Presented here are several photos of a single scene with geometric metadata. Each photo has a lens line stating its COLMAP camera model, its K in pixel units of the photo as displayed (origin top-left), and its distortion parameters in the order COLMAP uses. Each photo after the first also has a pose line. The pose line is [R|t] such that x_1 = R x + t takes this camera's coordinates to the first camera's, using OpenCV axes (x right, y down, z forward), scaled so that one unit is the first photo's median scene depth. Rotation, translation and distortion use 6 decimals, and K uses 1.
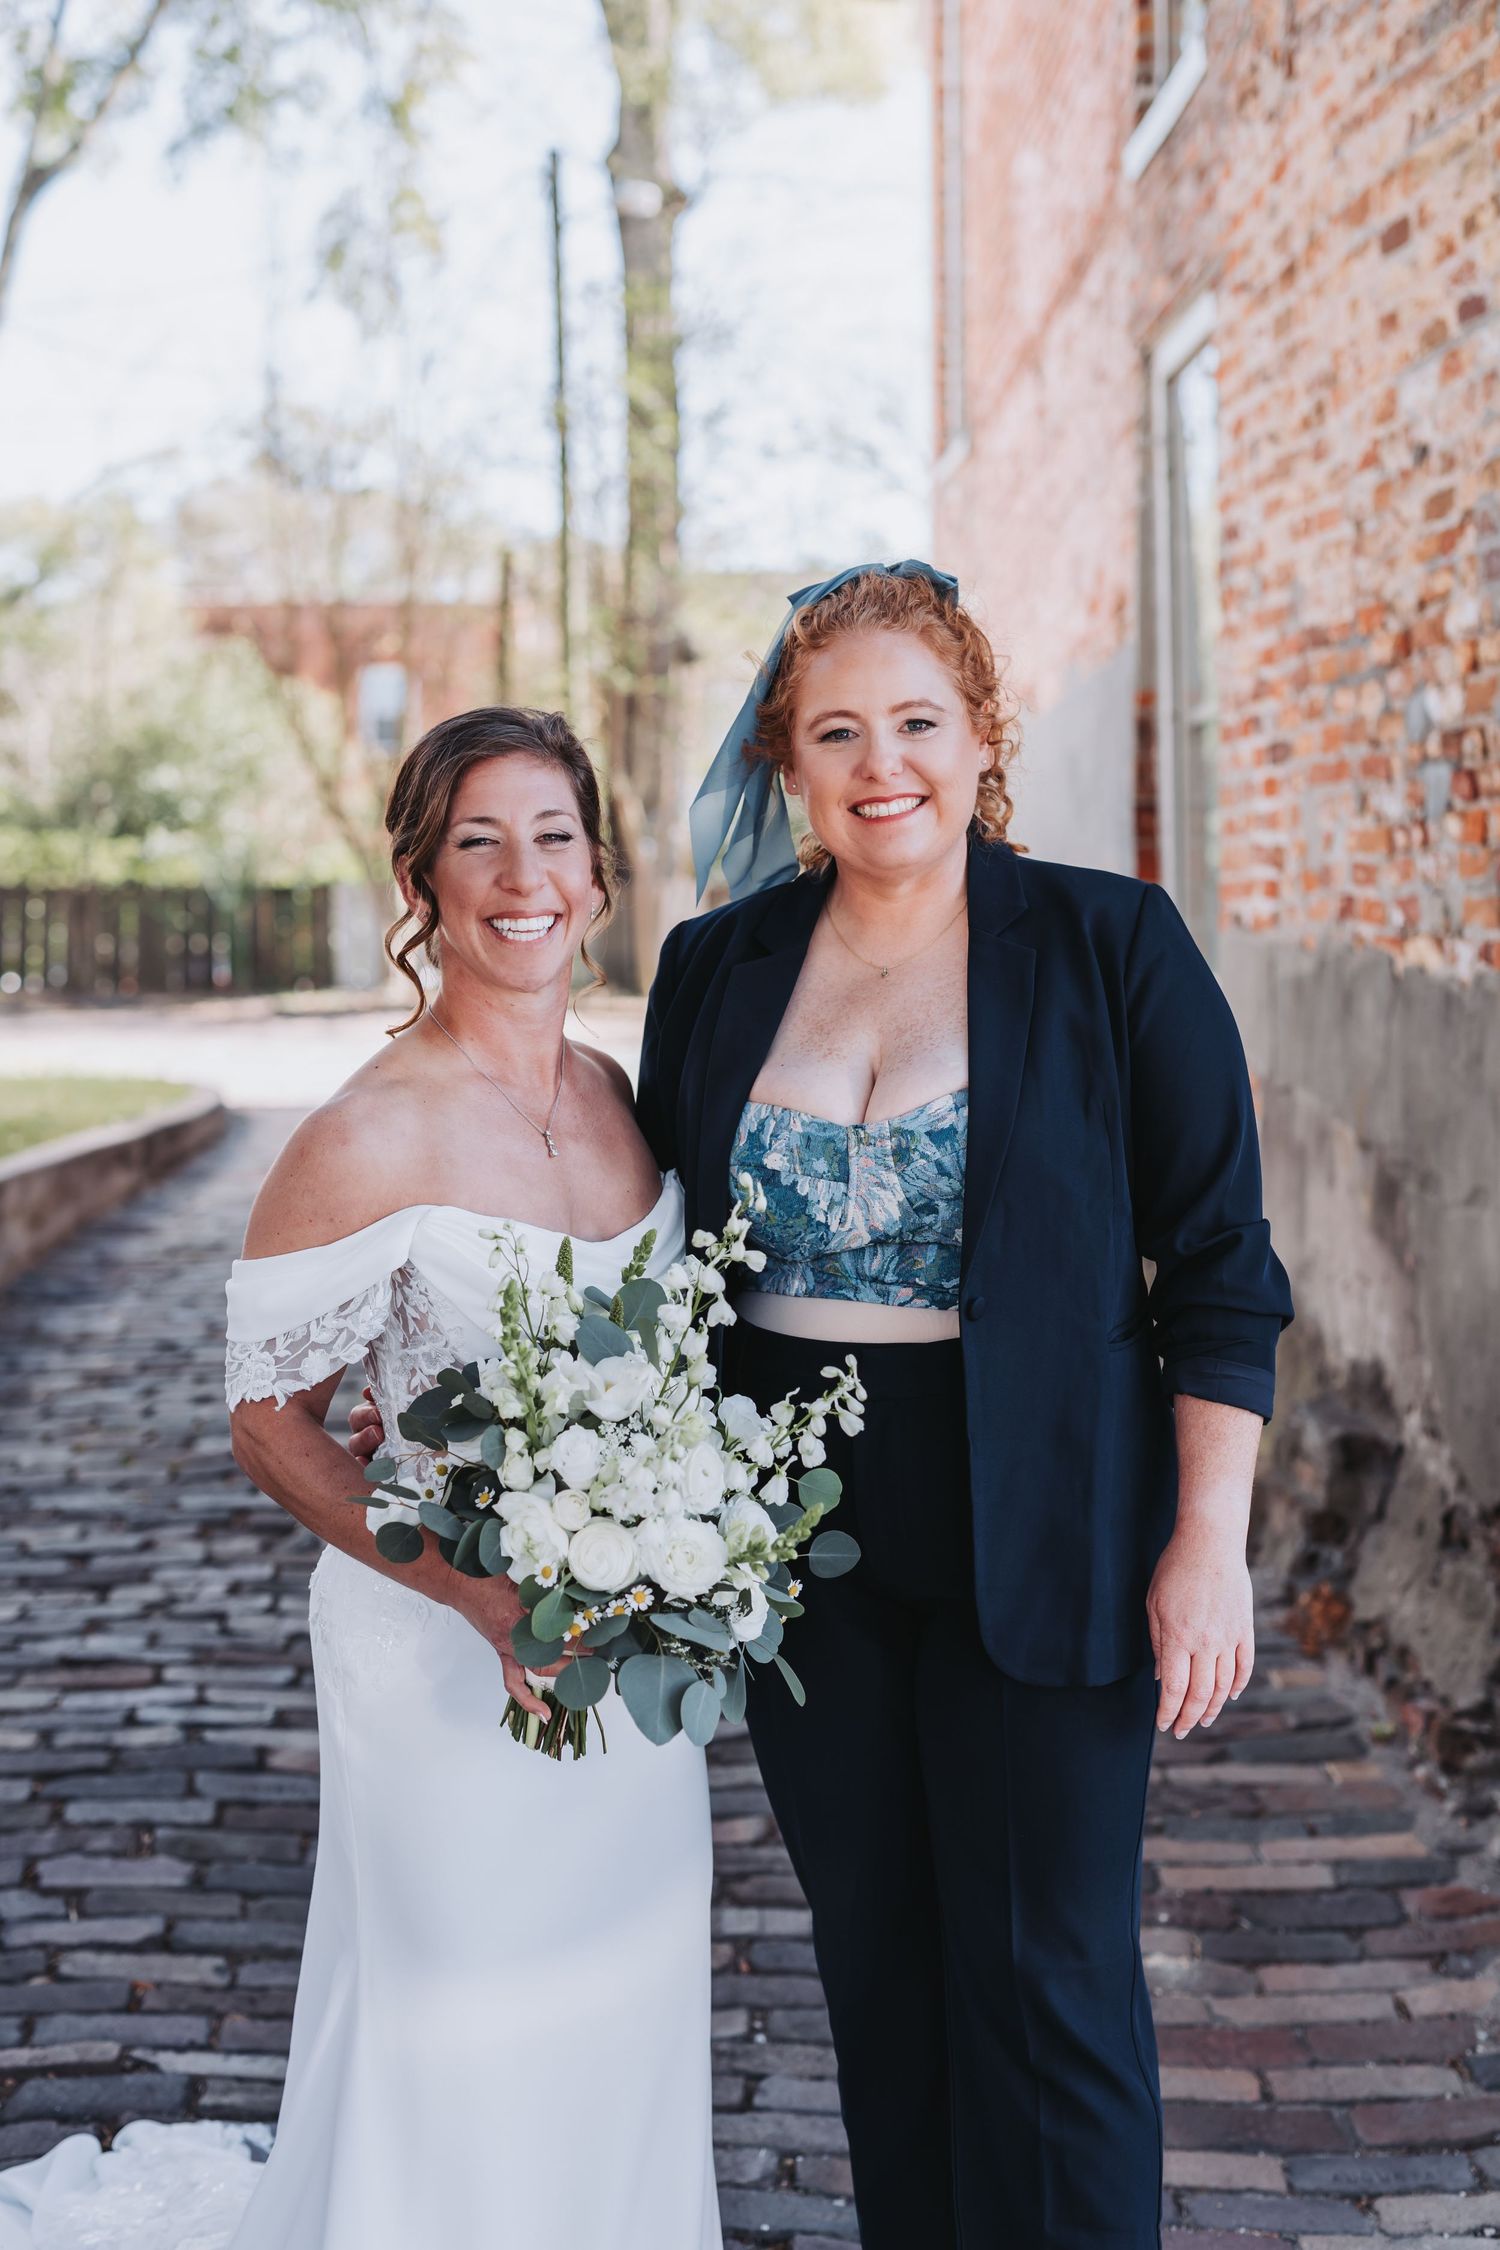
lens RADIAL K [[3117.8, 0, 777.2], [0, 3117.8, 1124.4], [0, 0, 1]] dist [-0.014464, 0.001264]
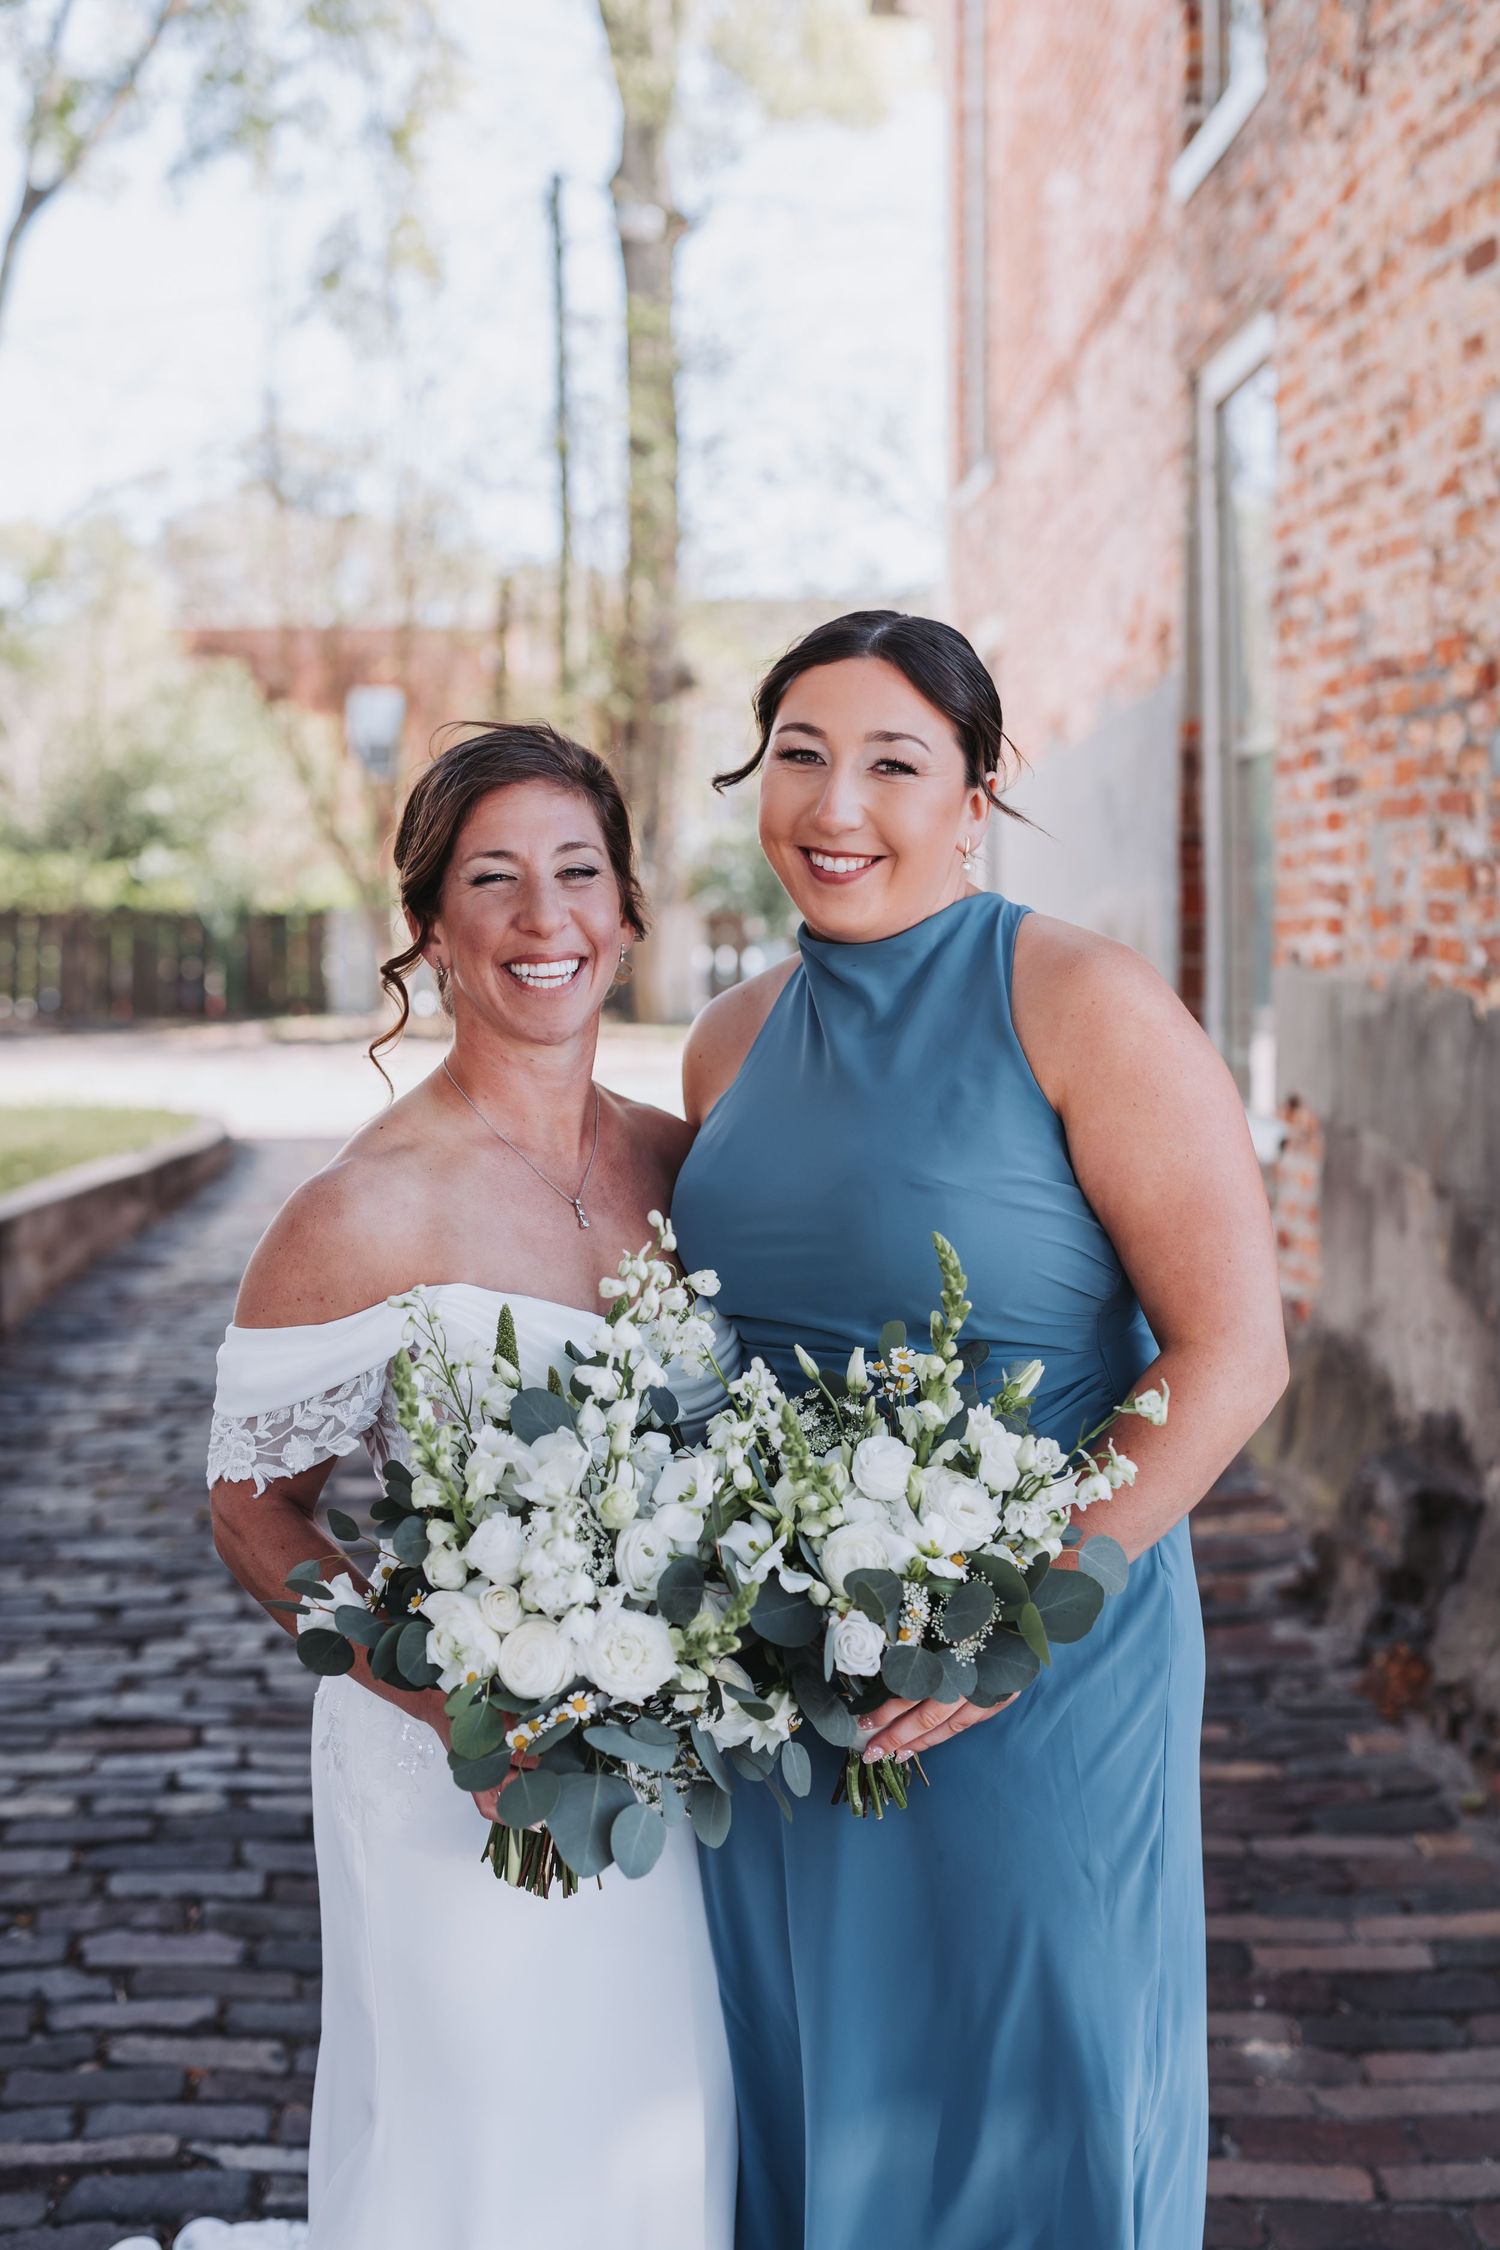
lens RADIAL K [[3121.0, 0, 787.9], [0, 3121.0, 1128.3], [0, 0, 1]] dist [-0.014401, -0.009458]
pose [[0.999943, 0.005678, 0.009043, -0.023271], [-0.005611, 0.999956, -0.007478, -0.004478], [-0.009085, 0.007427, 0.999931, 0.029622]]
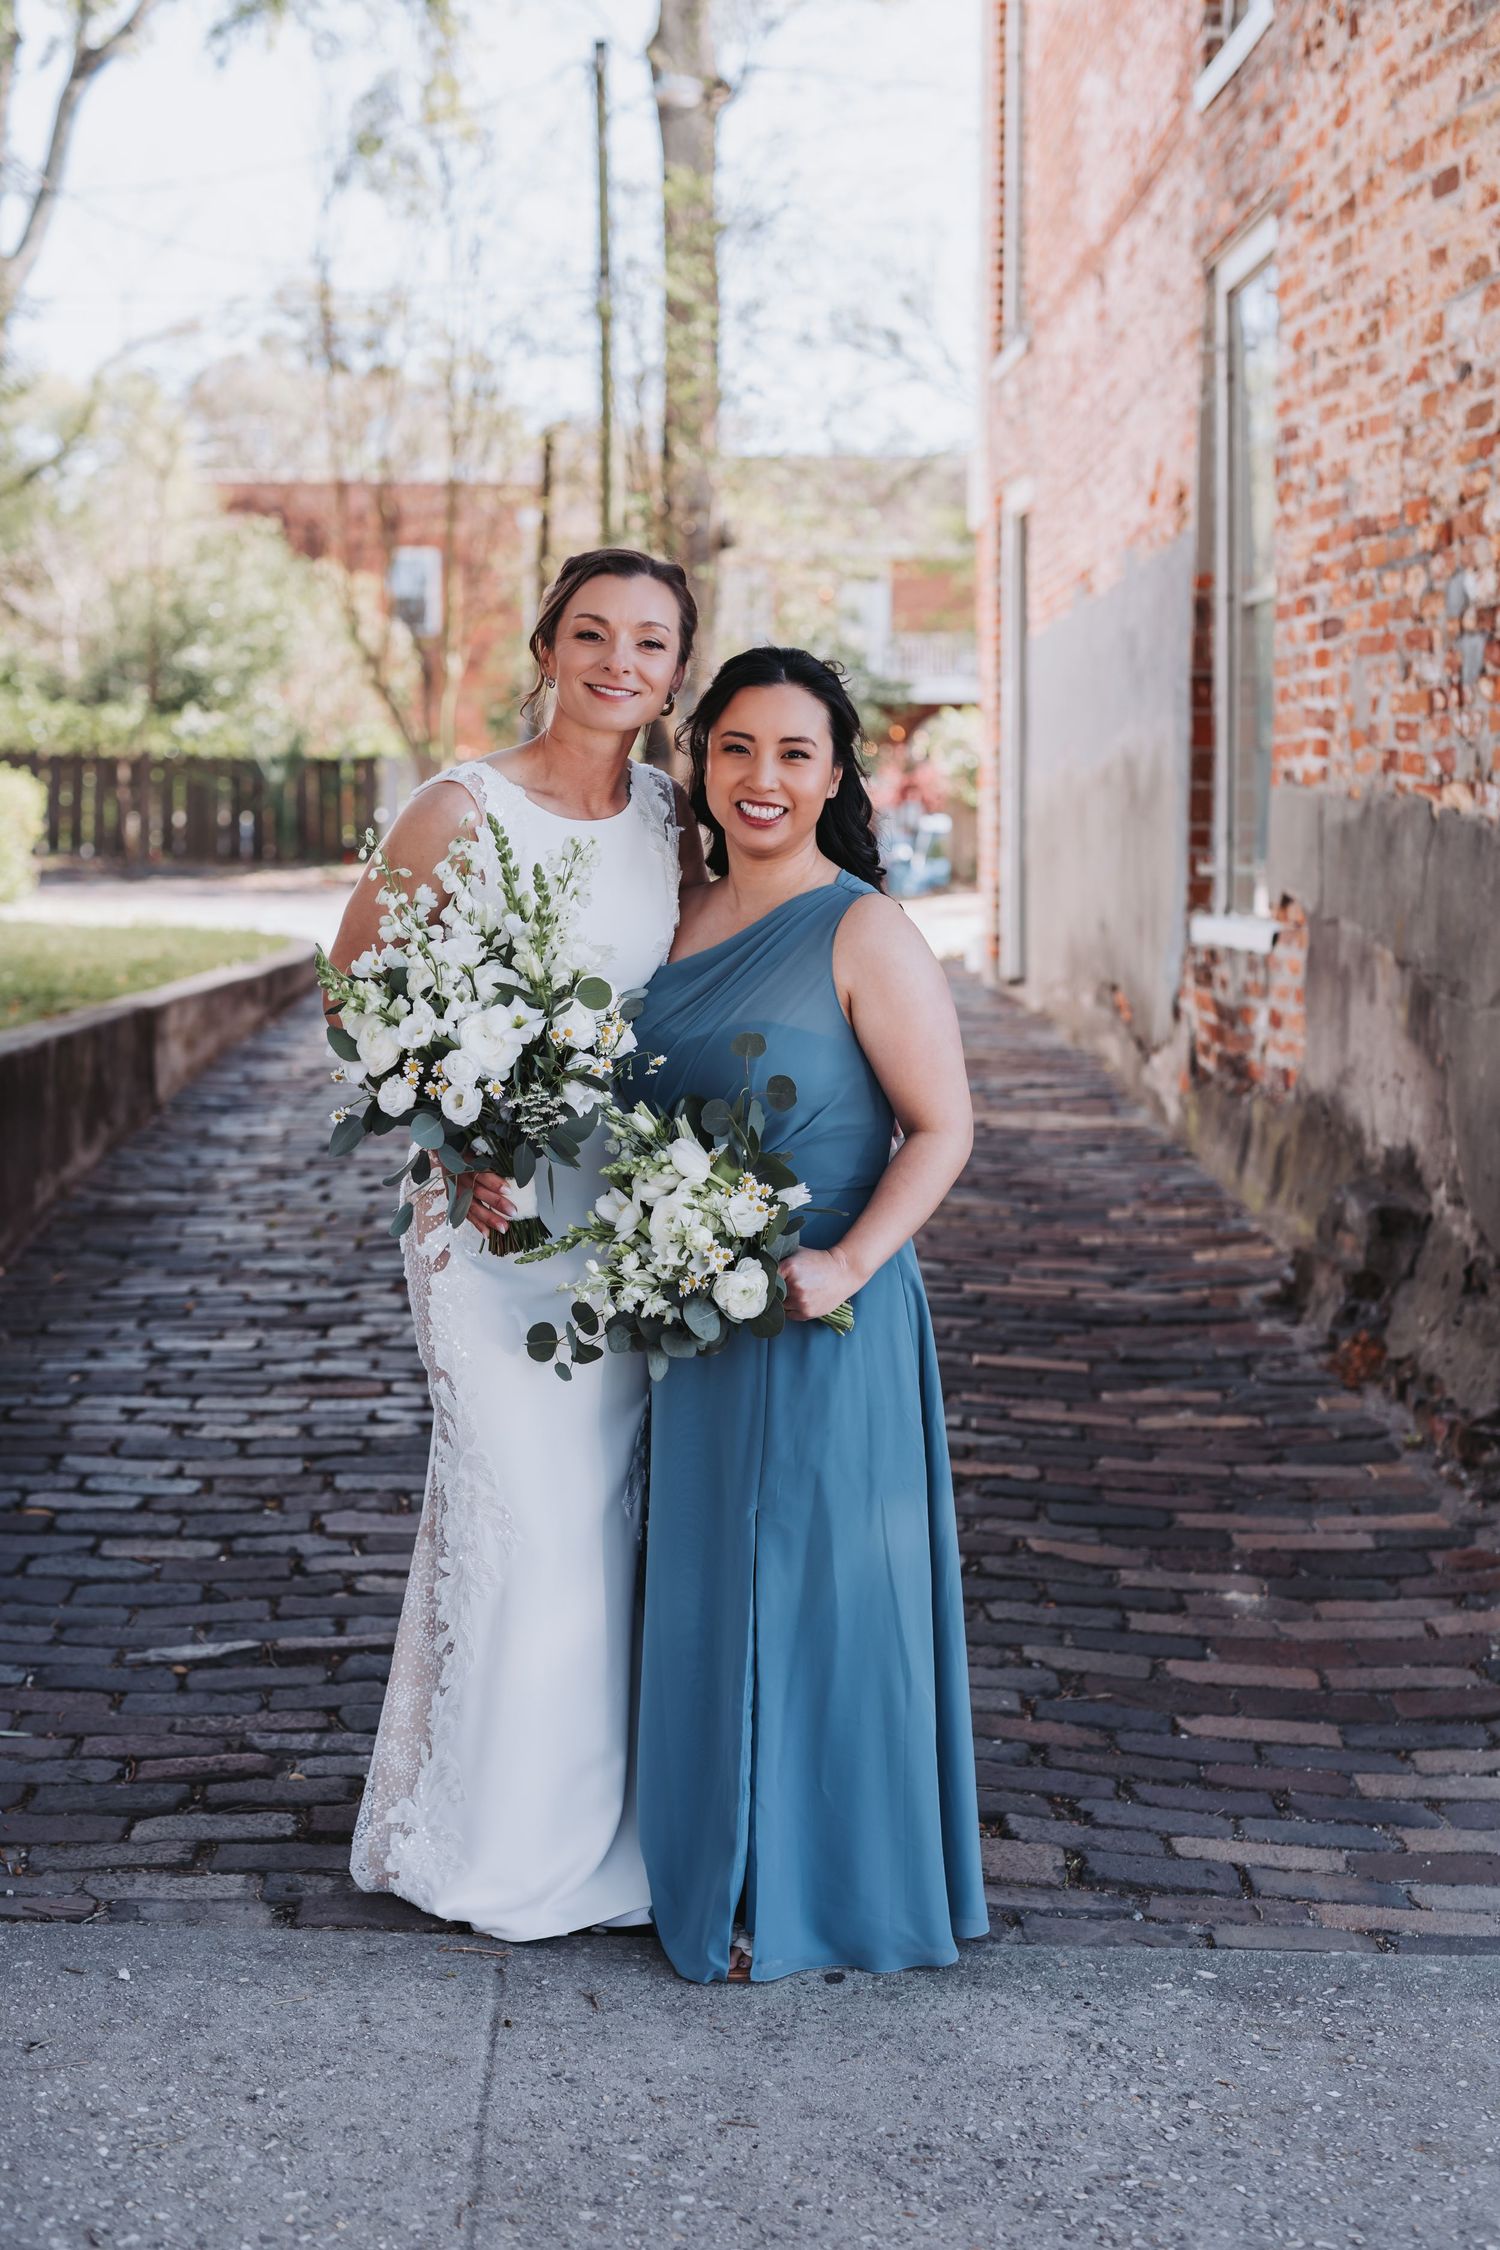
lens RADIAL K [[3119.9, 0, 781.0], [0, 3119.9, 1134.9], [0, 0, 1]] dist [-0.014730, -0.000353]
pose [[0.999920, 0.012495, 0.002060, -0.045676], [-0.012565, 0.999190, 0.038237, 0.028517], [-0.001581, -0.038260, 0.999267, -0.169516]]
